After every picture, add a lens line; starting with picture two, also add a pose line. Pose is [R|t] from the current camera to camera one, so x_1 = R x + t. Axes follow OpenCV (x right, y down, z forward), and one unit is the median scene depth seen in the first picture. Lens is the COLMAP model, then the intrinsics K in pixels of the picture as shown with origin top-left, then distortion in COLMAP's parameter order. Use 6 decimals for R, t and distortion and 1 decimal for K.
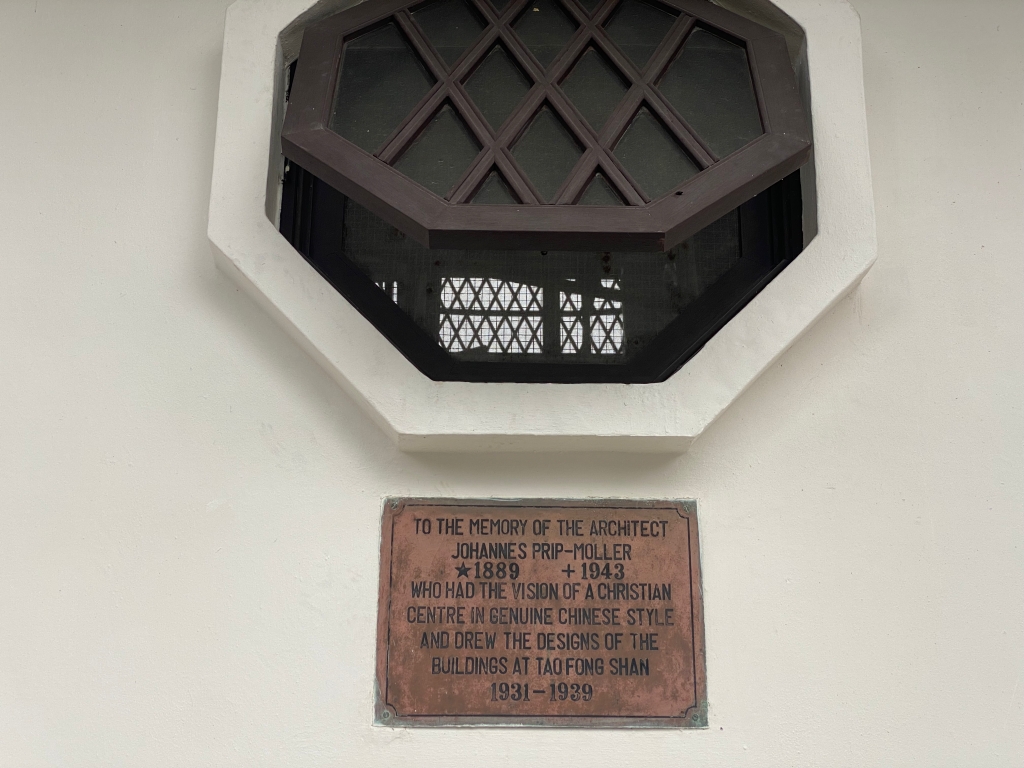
lens RADIAL K [[1538.5, 0, 511.6], [0, 1538.5, 389.4], [0, 0, 1]] dist [-0.025295, 0.021169]
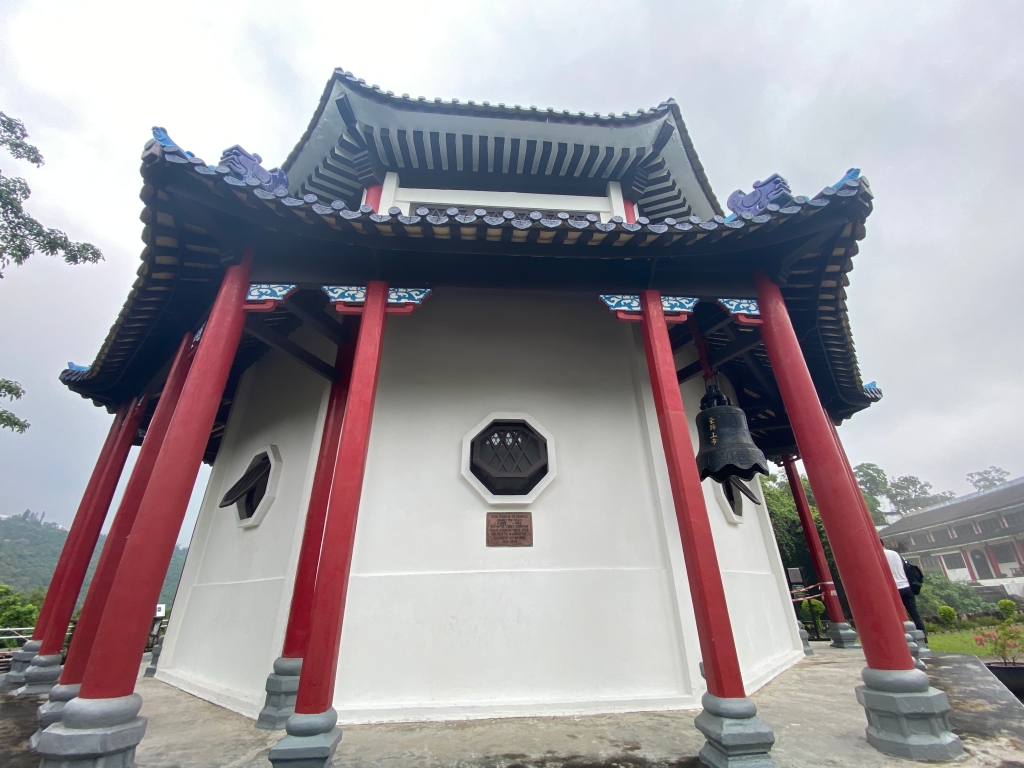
lens RADIAL K [[422.3, 0, 505.9], [0, 422.3, 378.8], [0, 0, 1]] dist [0.001509, -0.012690]
pose [[0.998771, 0.008923, 0.048744, -0.102569], [-0.003077, 0.992923, -0.118717, -0.328065], [-0.049458, 0.118421, 0.991731, -1.052028]]
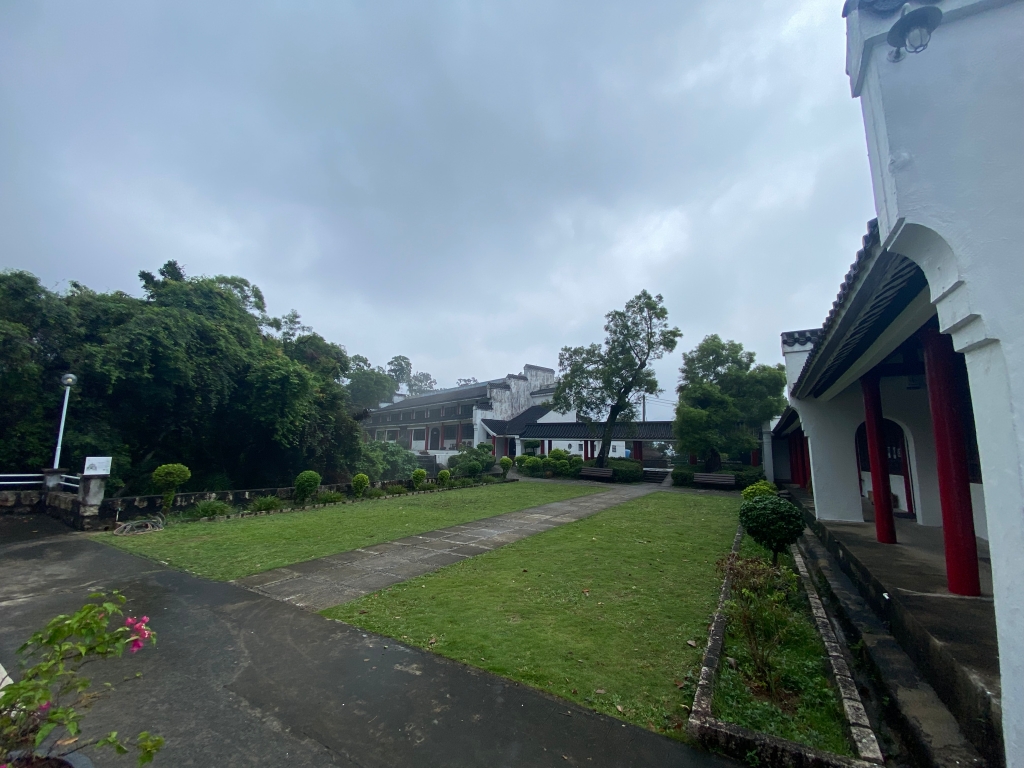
lens RADIAL K [[419.5, 0, 509.1], [0, 419.5, 384.3], [0, 0, 1]] dist [0.060252, -0.050536]
pose [[0.536786, 0.142290, 0.831633, 3.544377], [-0.307930, 0.950724, 0.036090, 0.453629], [-0.785519, -0.275457, 0.554151, 1.104137]]
